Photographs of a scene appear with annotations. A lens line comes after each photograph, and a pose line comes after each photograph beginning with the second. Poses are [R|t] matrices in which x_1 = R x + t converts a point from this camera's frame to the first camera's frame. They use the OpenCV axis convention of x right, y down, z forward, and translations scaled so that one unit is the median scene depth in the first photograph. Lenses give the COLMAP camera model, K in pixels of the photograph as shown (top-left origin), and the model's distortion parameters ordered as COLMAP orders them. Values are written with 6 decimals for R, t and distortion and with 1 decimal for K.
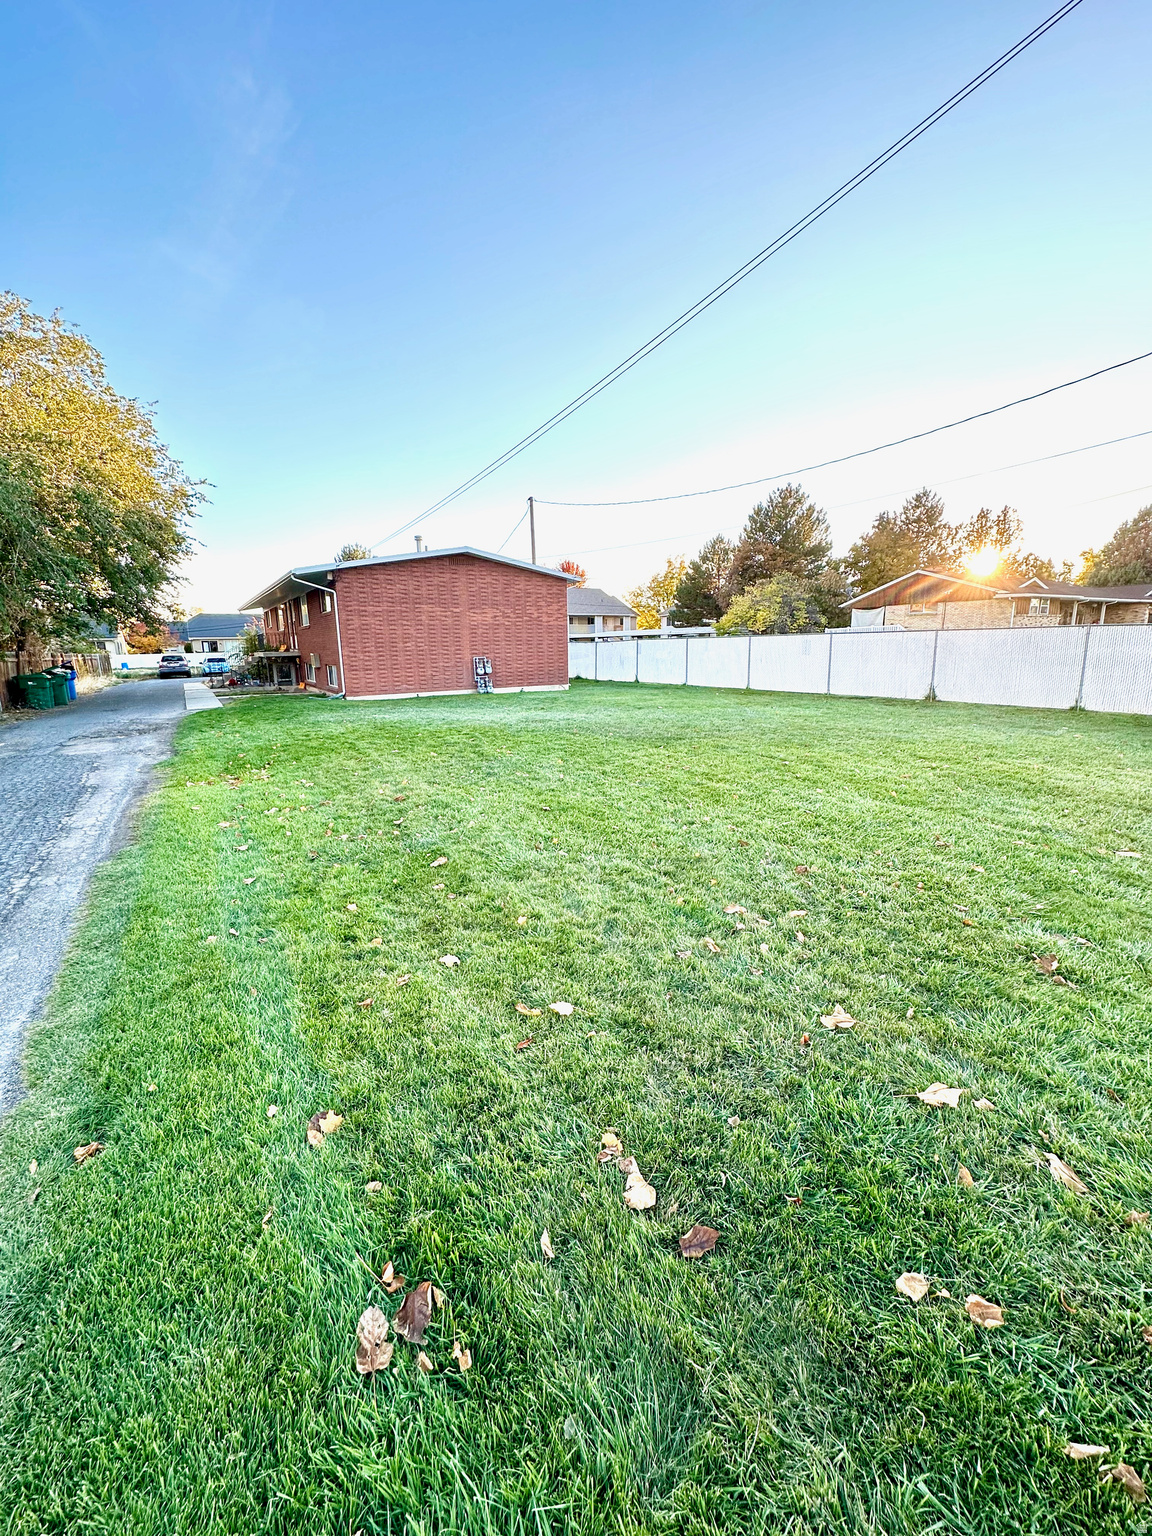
lens RADIAL K [[621.8, 0, 576.0], [0, 621.8, 768.0], [0, 0, 1]] dist [-0.000920, -0.000006]
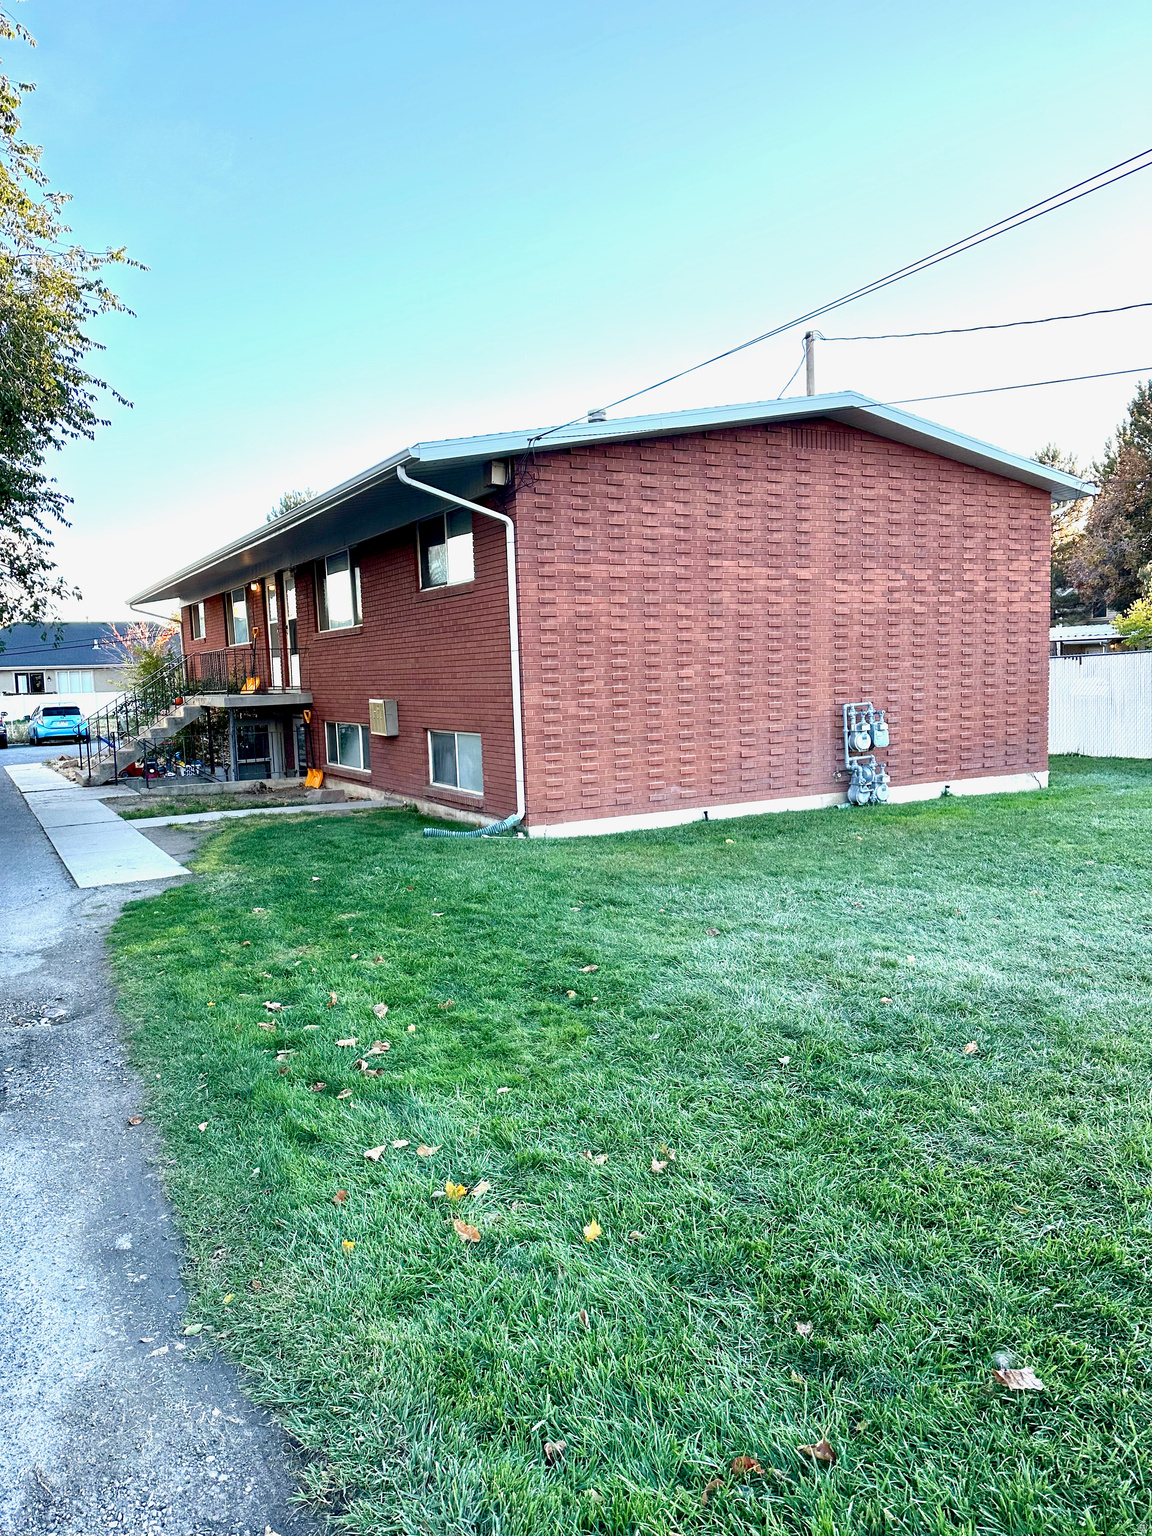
lens RADIAL K [[1084.4, 0, 576.0], [0, 1084.4, 768.0], [0, 0, 1]] dist [0.147834, -0.219908]
pose [[0.998125, -0.010936, -0.060219, -0.272215], [0.004360, 0.994113, -0.108261, -0.072826], [0.061048, 0.107795, 0.992297, 0.365279]]
